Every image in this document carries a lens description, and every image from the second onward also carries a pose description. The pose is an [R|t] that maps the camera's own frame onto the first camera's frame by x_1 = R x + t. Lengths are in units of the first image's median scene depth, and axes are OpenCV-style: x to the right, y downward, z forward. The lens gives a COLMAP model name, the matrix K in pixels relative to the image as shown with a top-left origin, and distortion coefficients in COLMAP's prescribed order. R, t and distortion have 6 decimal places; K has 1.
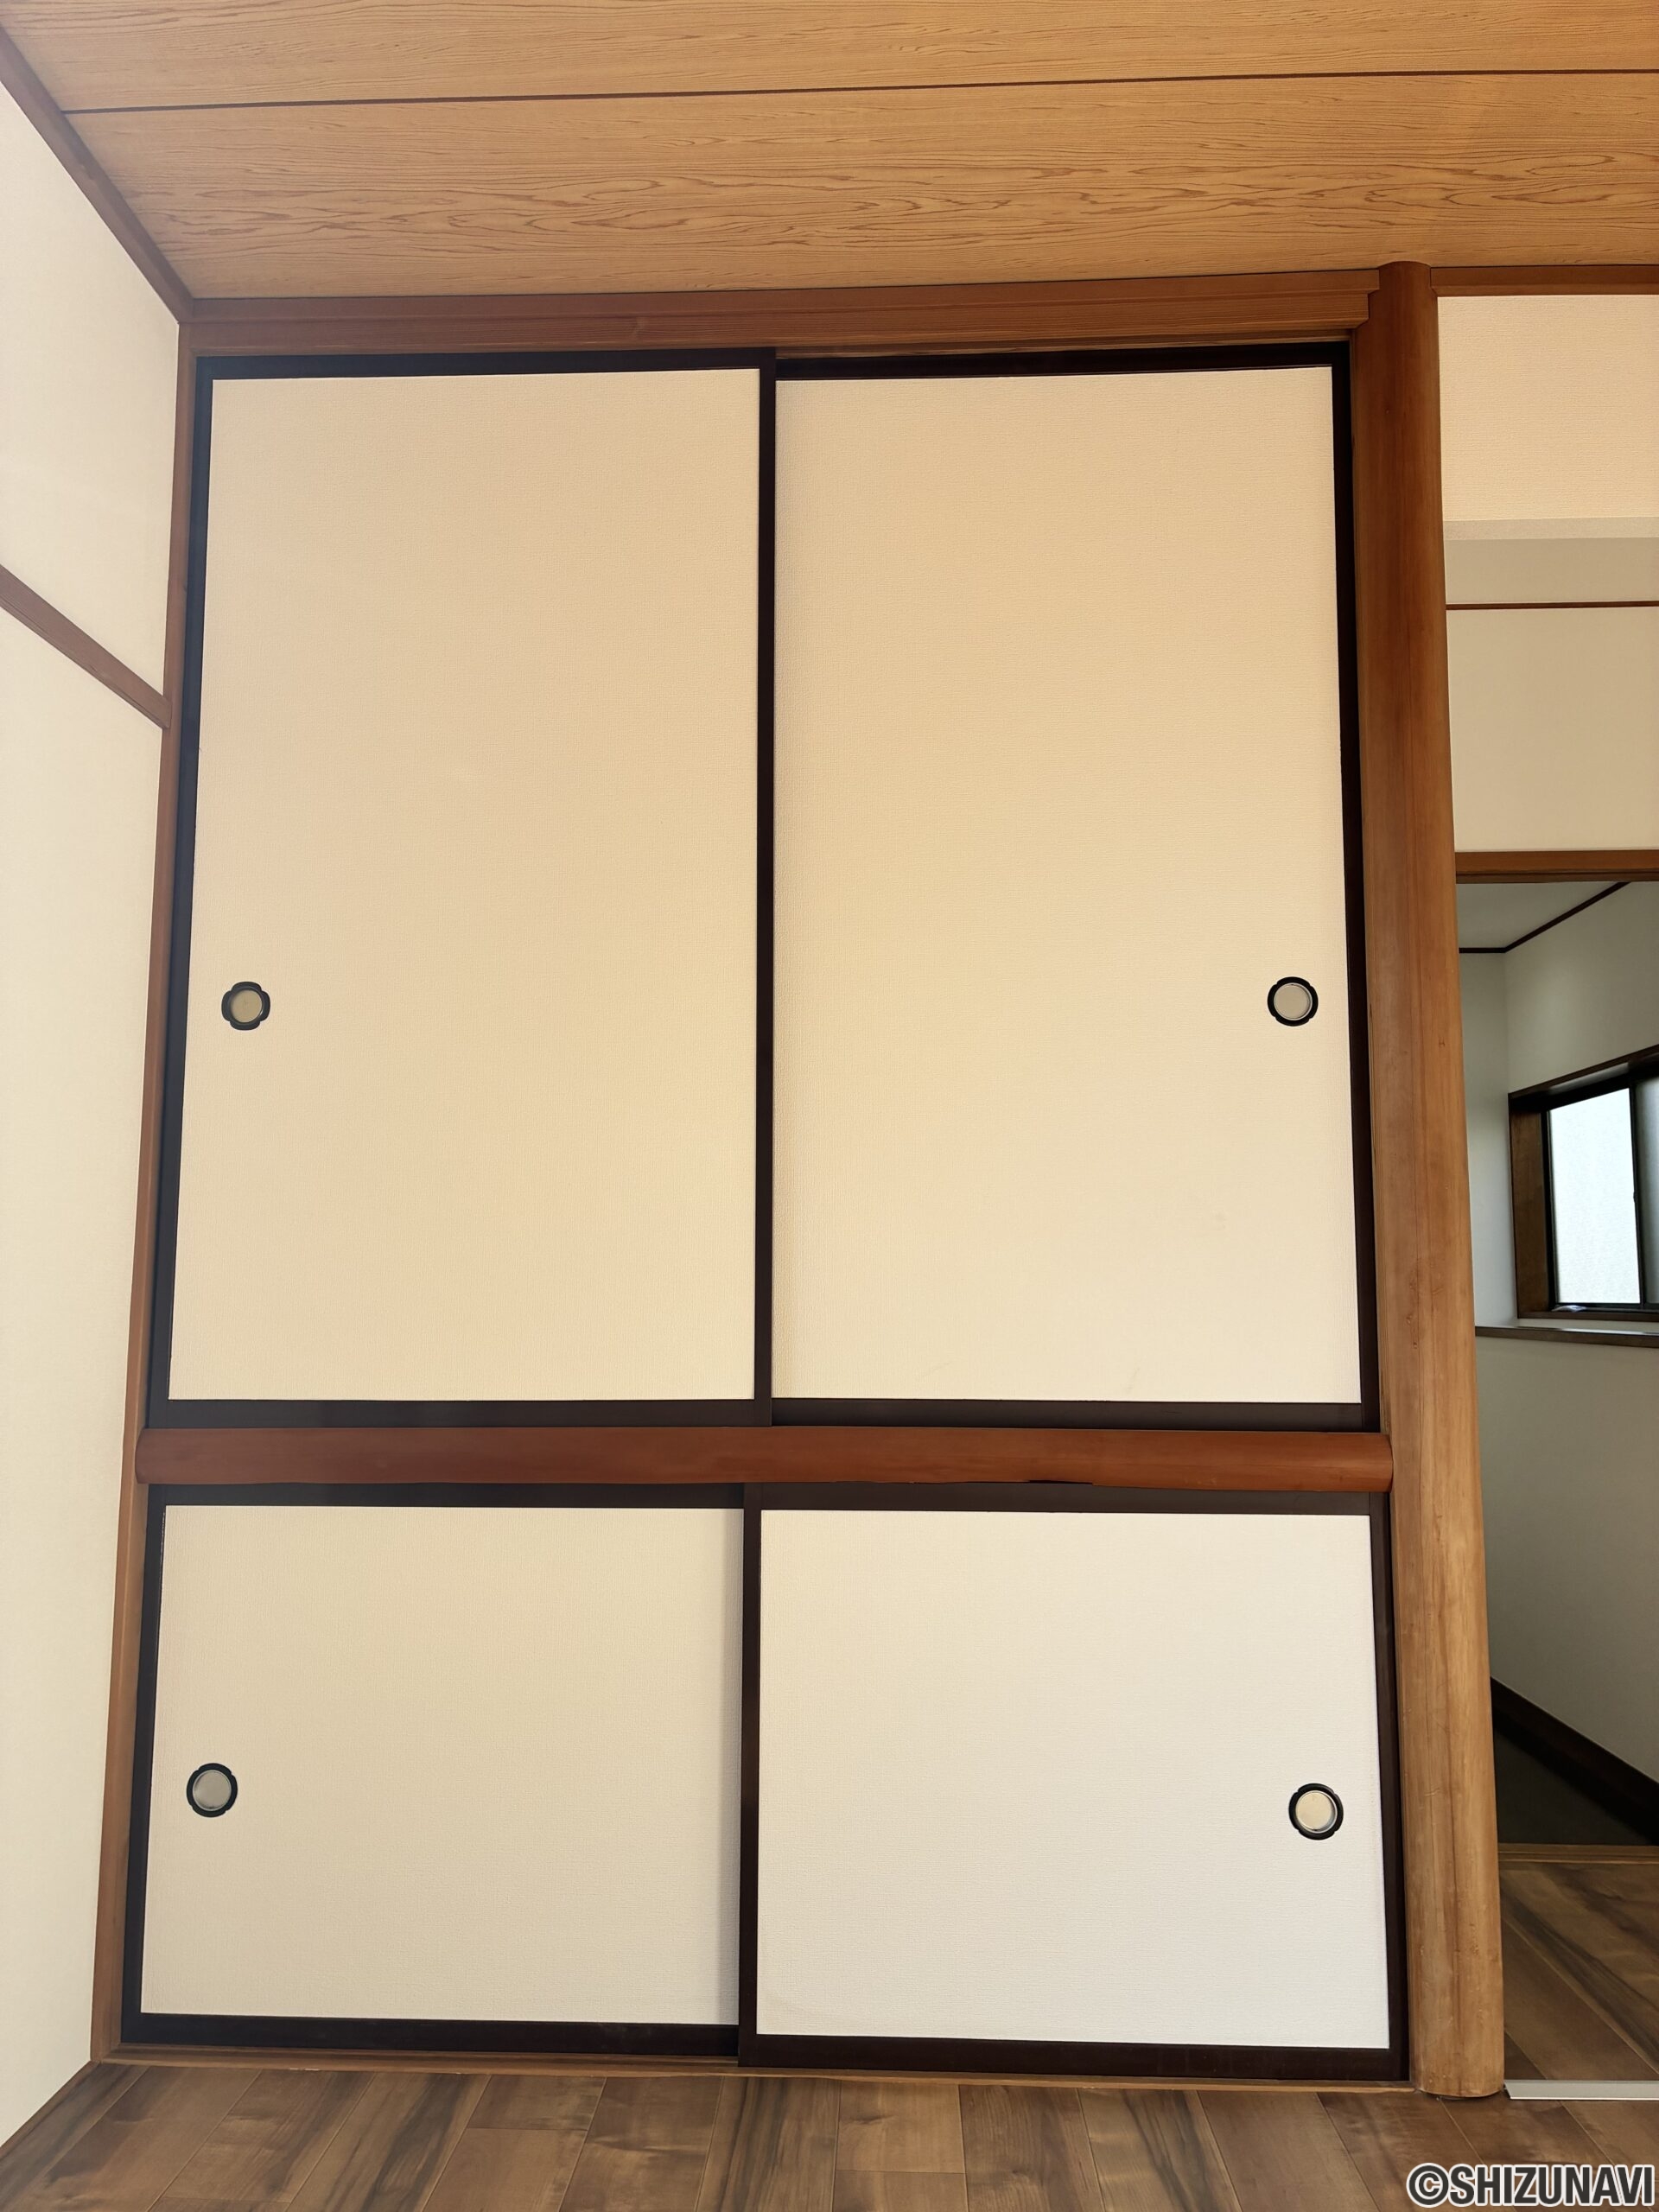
lens RADIAL K [[1651.6, 0, 820.5], [0, 1651.6, 1104.4], [0, 0, 1]] dist [0.067789, -0.092451]
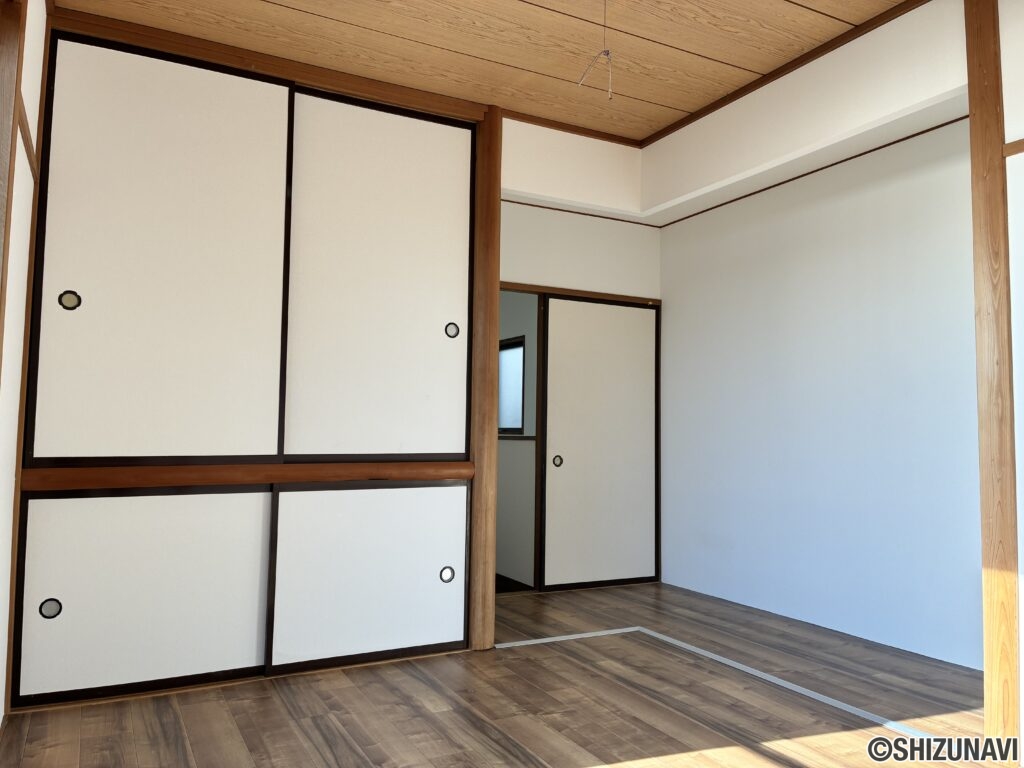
lens RADIAL K [[776.6, 0, 513.8], [0, 776.6, 379.4], [0, 0, 1]] dist [0.080175, -0.094157]
pose [[0.860928, 0.040010, 0.507150, -0.391466], [-0.066310, 0.997223, 0.033893, -0.026966], [-0.504386, -0.062808, 0.861191, -0.383411]]
